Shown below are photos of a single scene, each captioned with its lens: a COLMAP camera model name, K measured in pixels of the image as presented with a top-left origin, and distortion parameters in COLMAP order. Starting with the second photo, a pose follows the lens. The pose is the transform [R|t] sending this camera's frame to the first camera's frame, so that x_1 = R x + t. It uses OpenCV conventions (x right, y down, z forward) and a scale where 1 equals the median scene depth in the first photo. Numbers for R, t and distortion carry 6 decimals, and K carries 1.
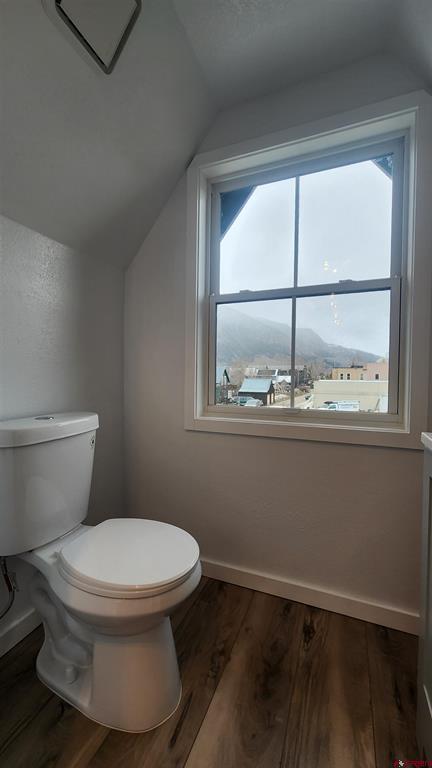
lens RADIAL K [[315.7, 0, 211.9], [0, 315.7, 378.6], [0, 0, 1]] dist [0.001721, 0.000171]
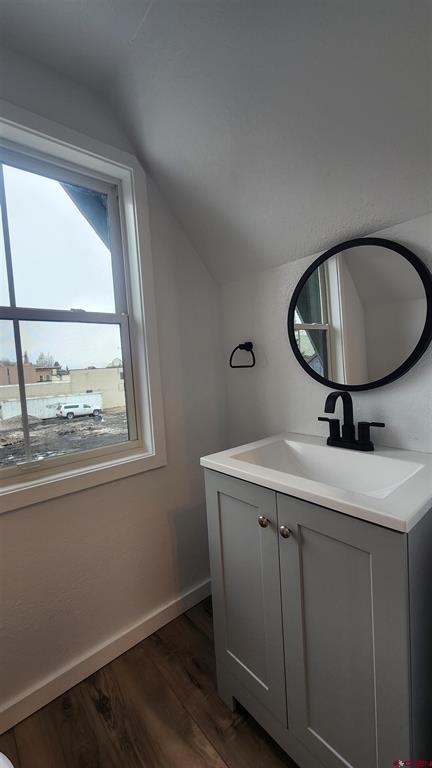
lens RADIAL K [[312.4, 0, 216.0], [0, 312.4, 384.0], [0, 0, 1]] dist [-0.001112, -0.000185]
pose [[0.448828, -0.078011, 0.890207, -0.260006], [0.089319, 0.995110, 0.042171, -0.106824], [-0.889143, 0.060585, 0.453601, 0.263685]]
